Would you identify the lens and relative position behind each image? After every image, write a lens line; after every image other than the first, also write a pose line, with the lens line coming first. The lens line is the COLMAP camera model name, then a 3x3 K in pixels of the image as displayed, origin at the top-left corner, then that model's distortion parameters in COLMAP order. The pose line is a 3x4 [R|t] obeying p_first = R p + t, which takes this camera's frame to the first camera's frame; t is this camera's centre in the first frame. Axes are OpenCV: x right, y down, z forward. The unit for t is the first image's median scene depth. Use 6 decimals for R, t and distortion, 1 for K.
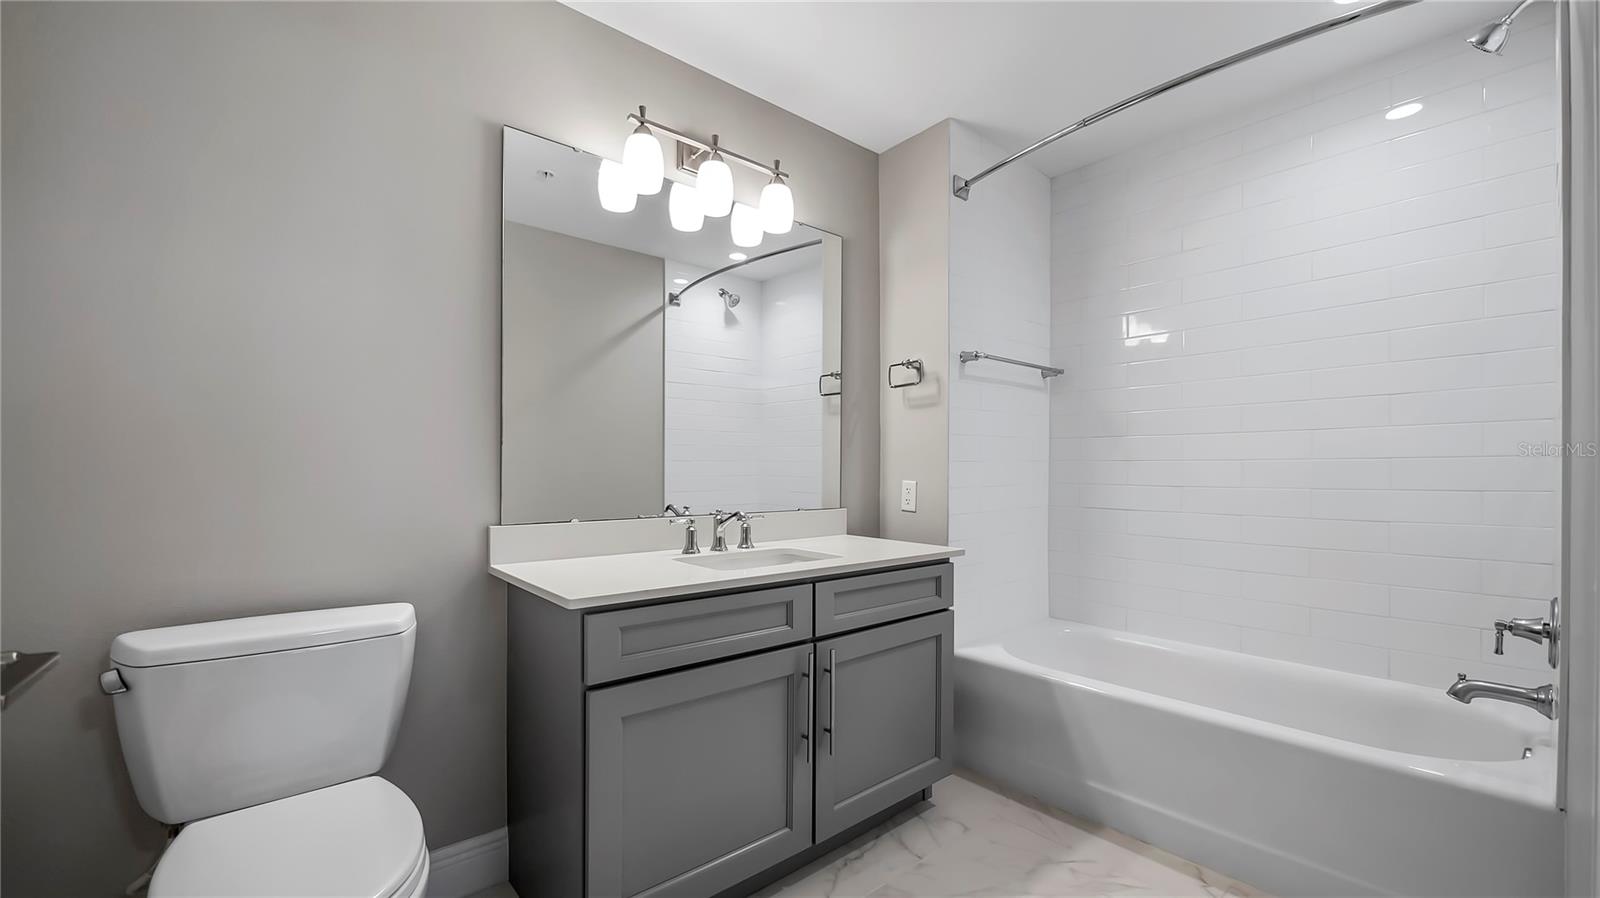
lens RADIAL K [[656.5, 0, 798.9], [0, 656.5, 462.7], [0, 0, 1]] dist [-0.000439, 0.000593]
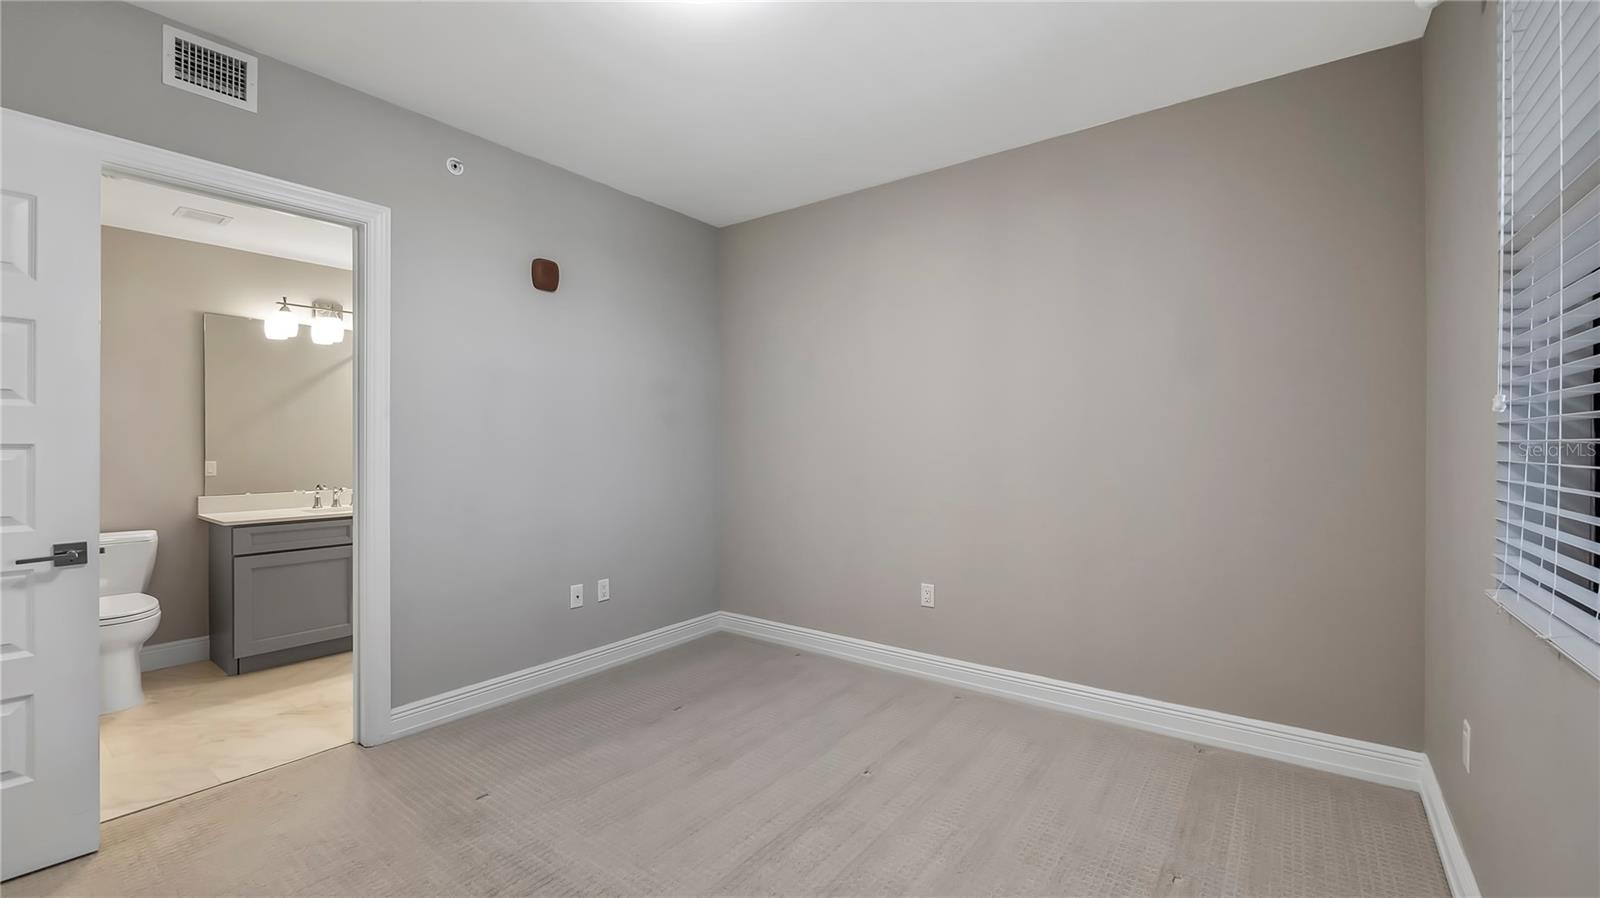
lens RADIAL K [[656.5, 0, 804.8], [0, 656.5, 443.5], [0, 0, 1]] dist [-0.000439, 0.000593]
pose [[0.974860, -0.002234, 0.222806, 1.167214], [-0.001362, 0.999871, 0.015986, -0.136339], [-0.222813, -0.015888, 0.974732, -1.828078]]
